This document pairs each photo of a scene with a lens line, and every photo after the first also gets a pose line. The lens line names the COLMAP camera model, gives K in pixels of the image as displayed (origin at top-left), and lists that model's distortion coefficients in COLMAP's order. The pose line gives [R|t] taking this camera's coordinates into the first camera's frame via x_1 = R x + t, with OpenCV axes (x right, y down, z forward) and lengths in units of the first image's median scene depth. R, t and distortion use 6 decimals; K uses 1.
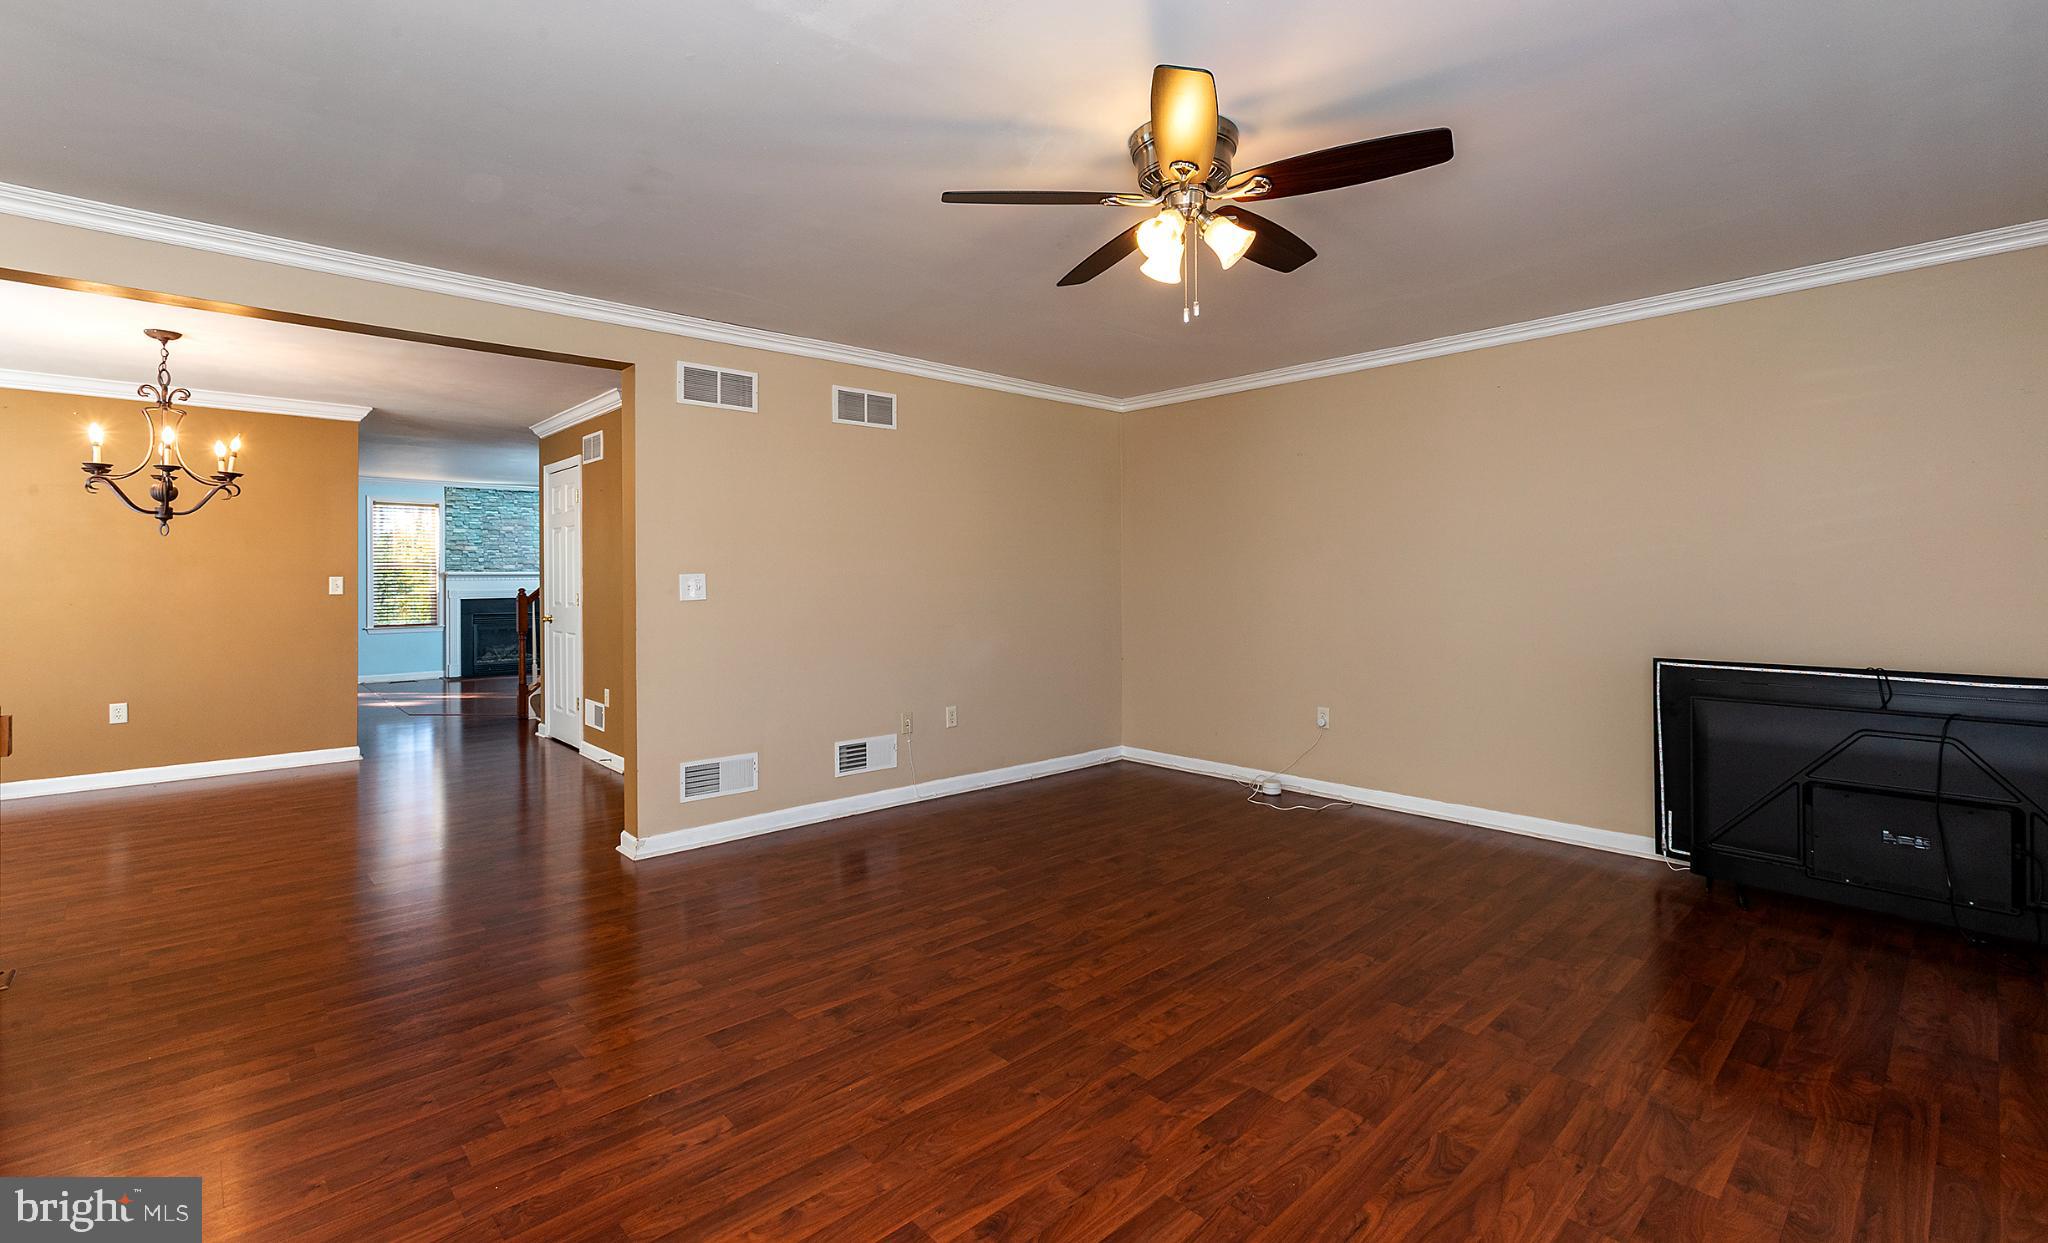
lens RADIAL K [[906.3, 0, 1008.9], [0, 906.3, 585.8], [0, 0, 1]] dist [-0.007276, 0.001162]
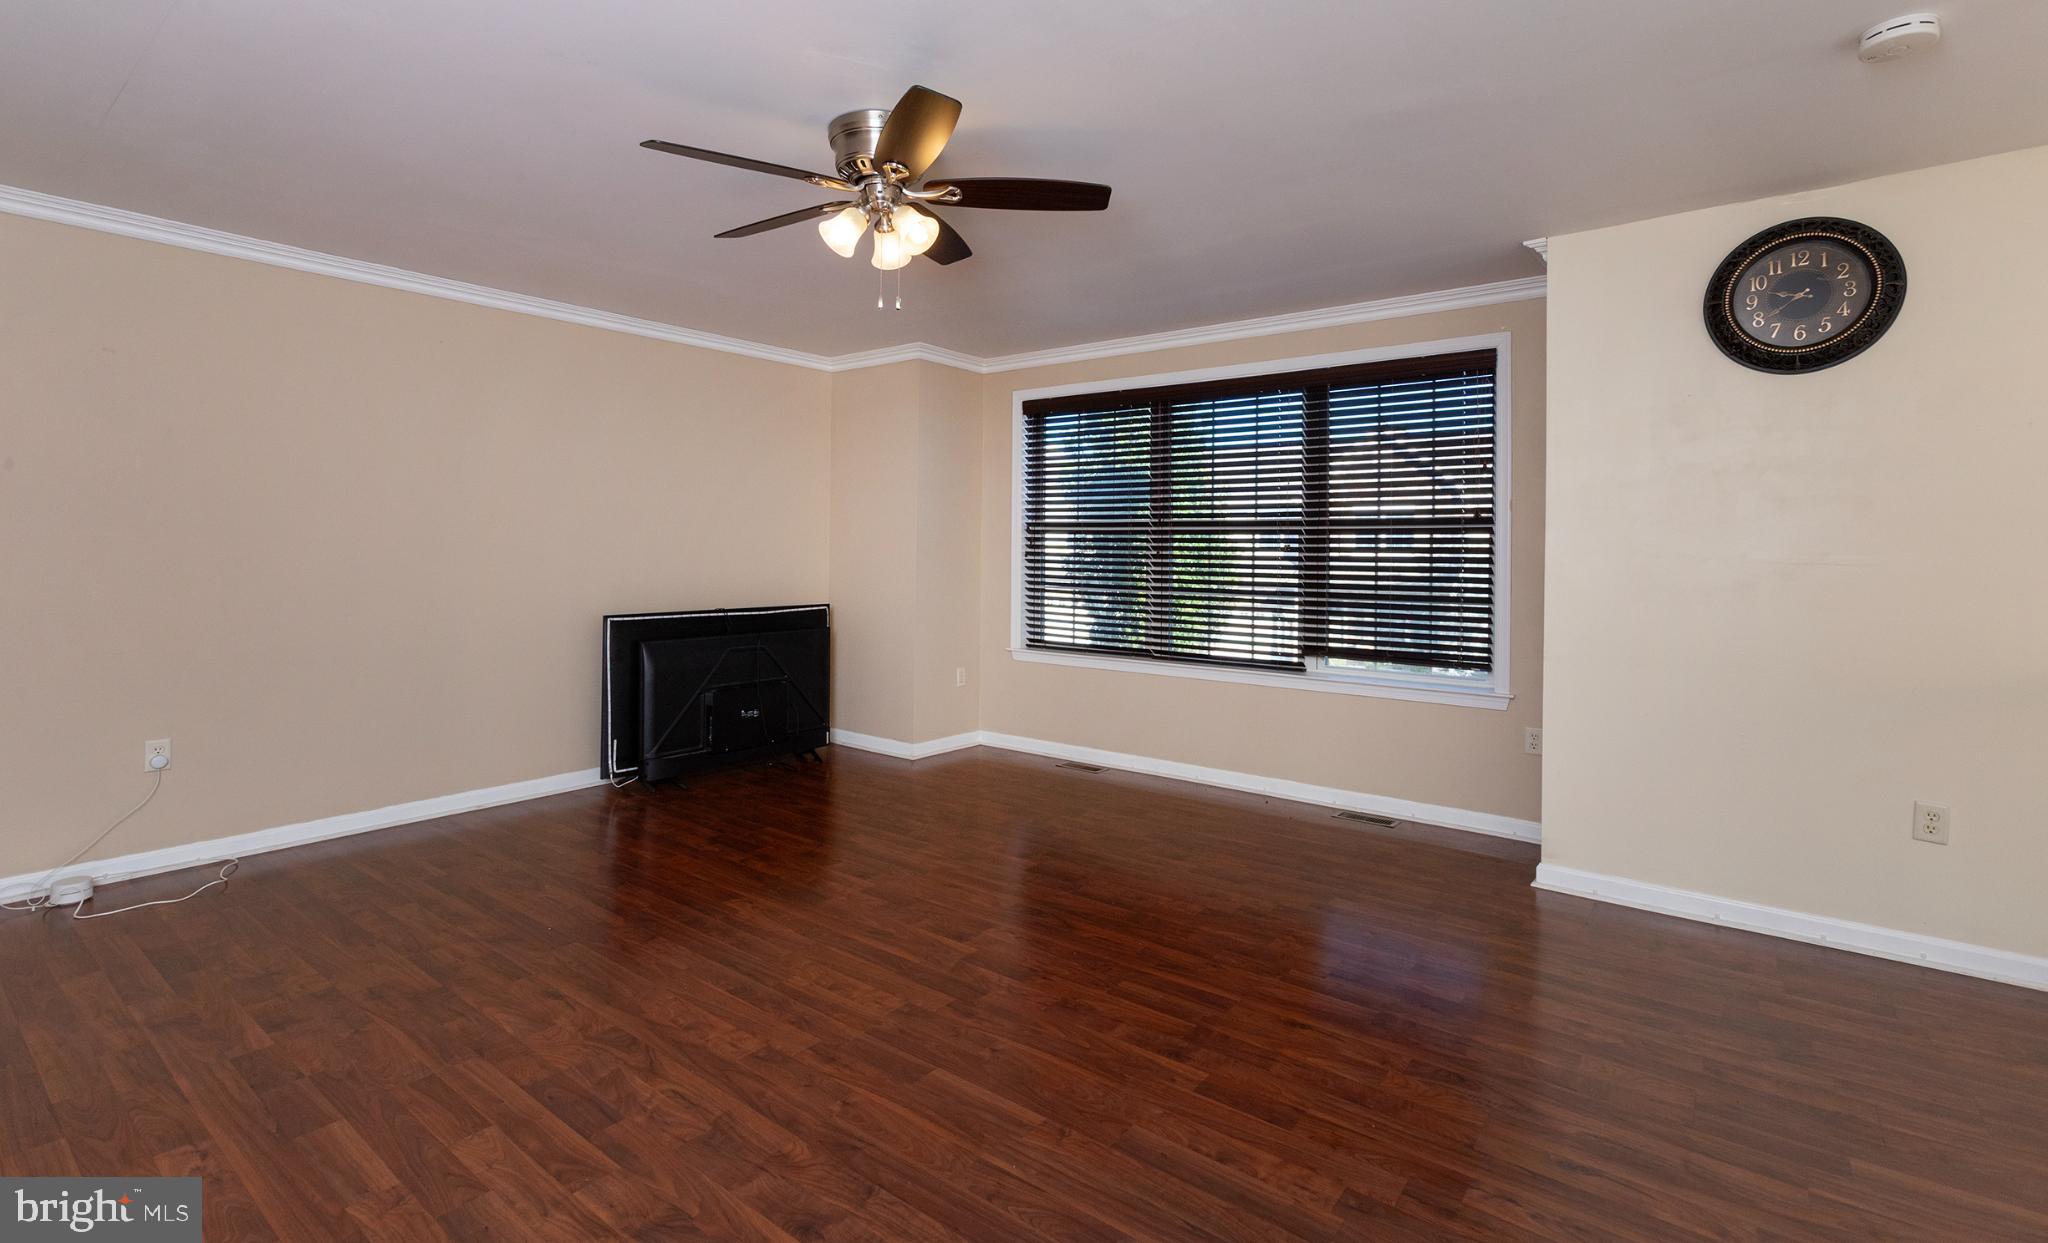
lens RADIAL K [[932.8, 0, 1028.1], [0, 932.8, 573.6], [0, 0, 1]] dist [-0.003756, 0.001318]
pose [[-0.168000, -0.024769, 0.985476, -0.800024], [-0.000843, 0.999688, 0.024982, -0.008624], [-0.985787, 0.003366, -0.167969, 0.893705]]
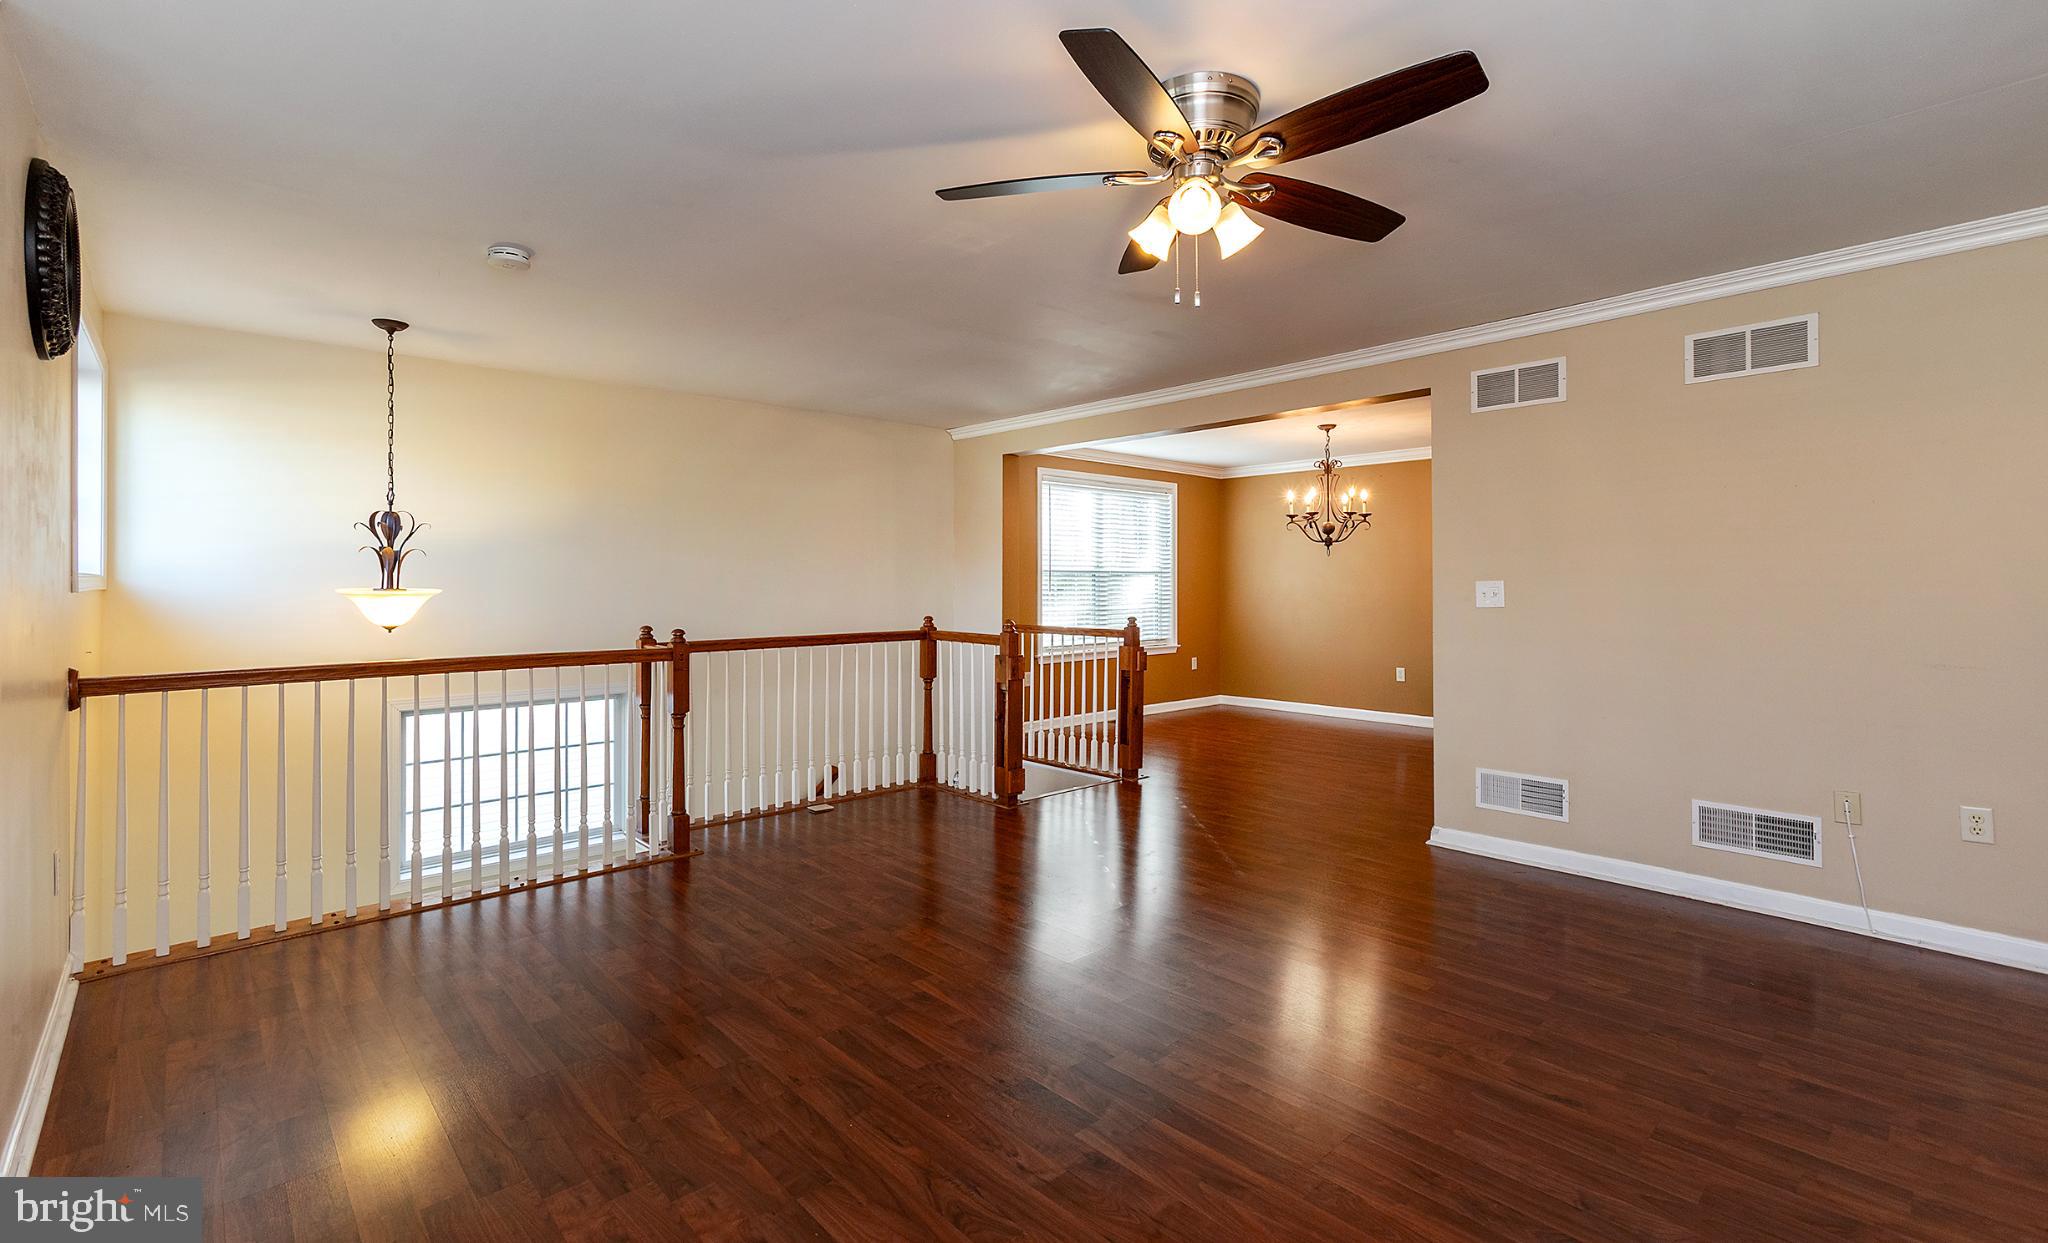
lens RADIAL K [[906.3, 0, 1008.9], [0, 906.3, 585.8], [0, 0, 1]] dist [-0.007276, 0.001162]
pose [[-0.008609, 0.005405, -0.999948, 0.980833], [-0.006194, 0.999966, 0.005458, -0.014950], [0.999944, 0.006241, -0.008576, 0.723458]]
